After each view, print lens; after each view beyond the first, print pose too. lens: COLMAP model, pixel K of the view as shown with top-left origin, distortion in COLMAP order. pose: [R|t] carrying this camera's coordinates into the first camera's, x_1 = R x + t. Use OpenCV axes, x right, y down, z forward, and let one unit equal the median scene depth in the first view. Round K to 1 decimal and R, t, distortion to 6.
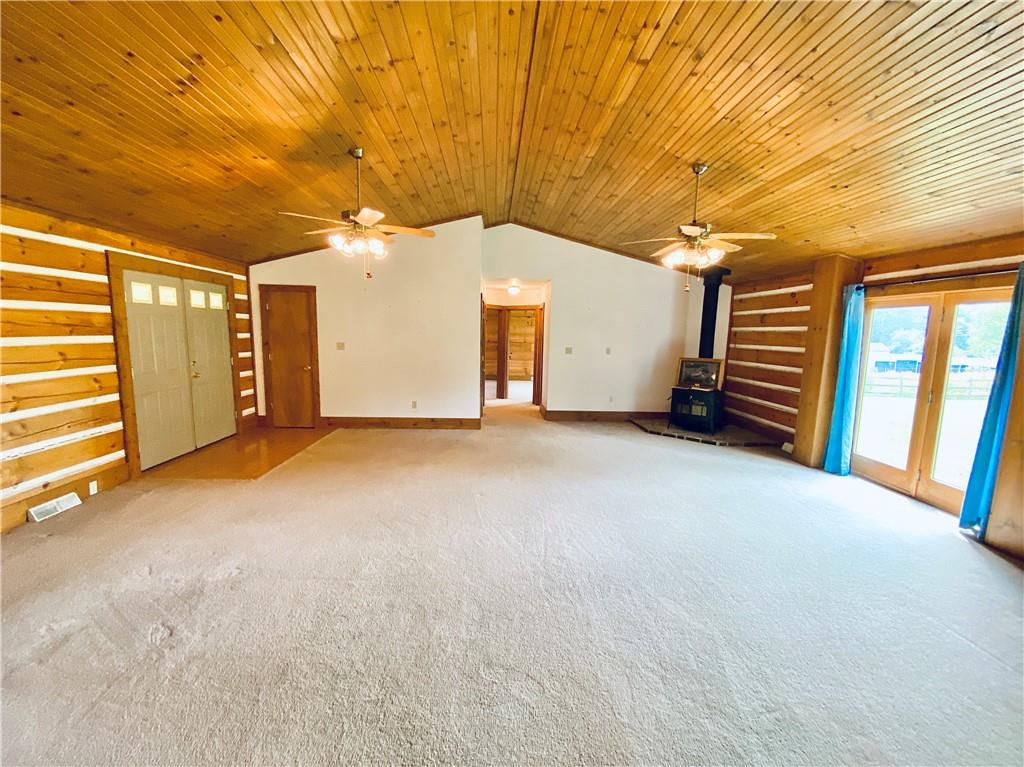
lens RADIAL K [[413.7, 0, 512.0], [0, 413.7, 383.5], [0, 0, 1]] dist [0.001998, -0.012889]
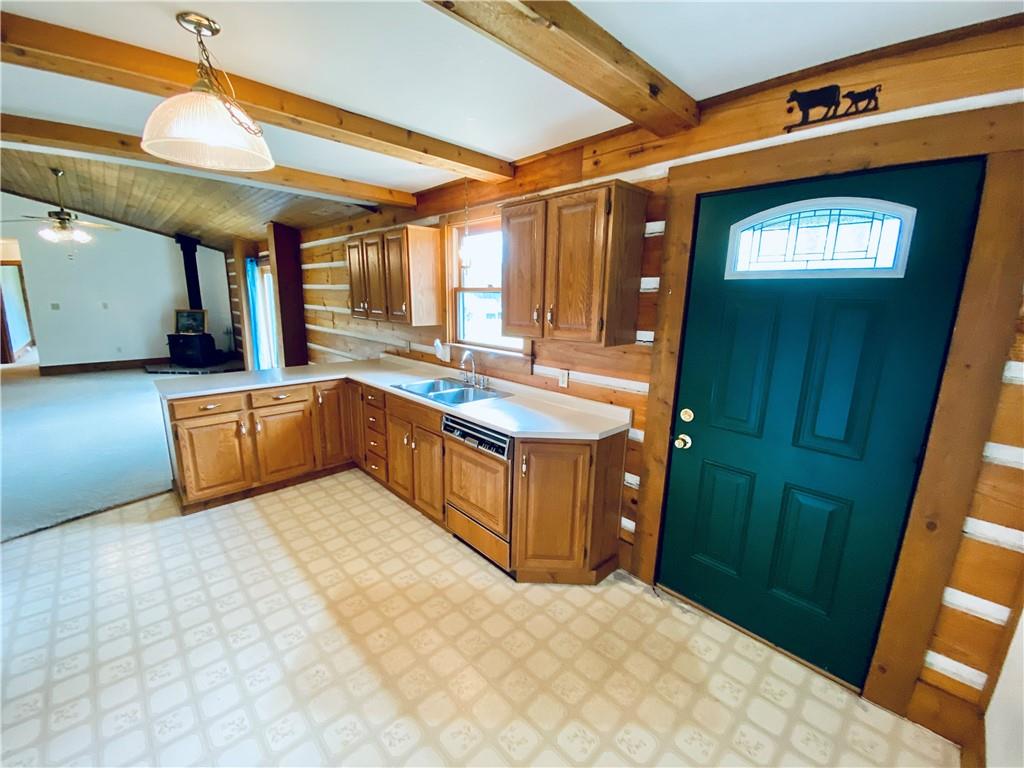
lens RADIAL K [[413.7, 0, 512.0], [0, 413.7, 384.0], [0, 0, 1]] dist [0.001998, -0.012889]
pose [[0.752417, -0.139505, 0.643744, 0.378177], [0.075419, 0.989133, 0.126203, 0.085236], [-0.654355, -0.046406, 0.754762, -0.649654]]
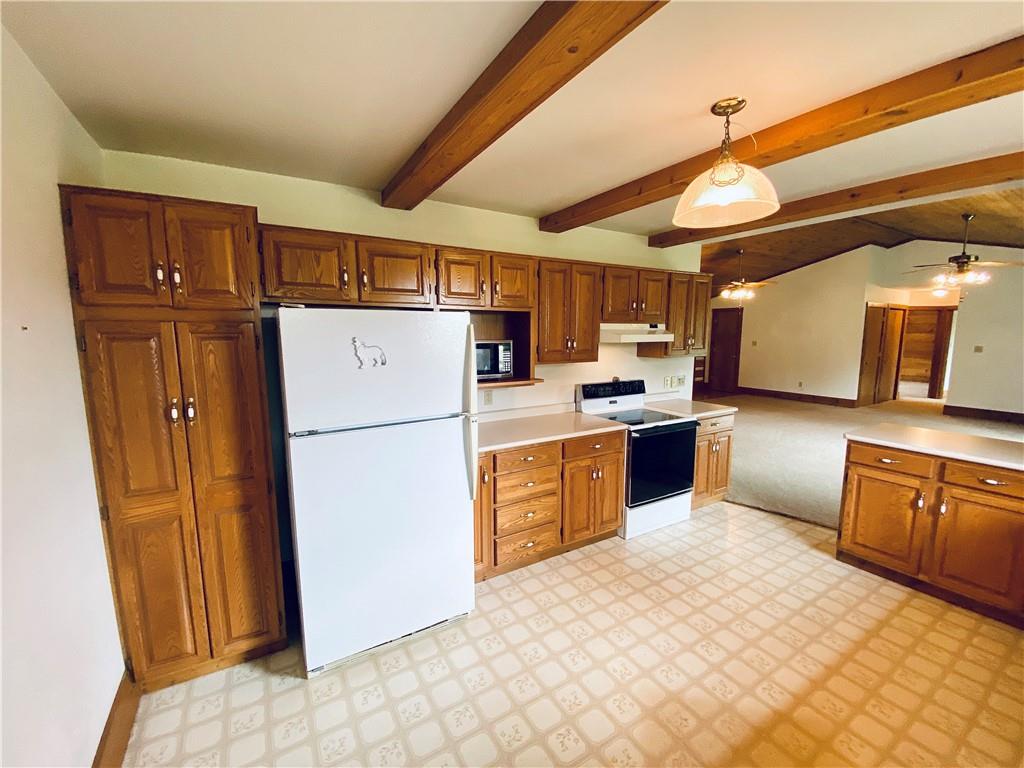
lens RADIAL K [[413.7, 0, 512.0], [0, 413.7, 384.0], [0, 0, 1]] dist [0.001998, -0.012889]
pose [[0.465122, 0.086884, -0.880973, 0.604250], [-0.095637, 0.994279, 0.047566, 0.084232], [0.880065, 0.062129, 0.470771, -0.598752]]
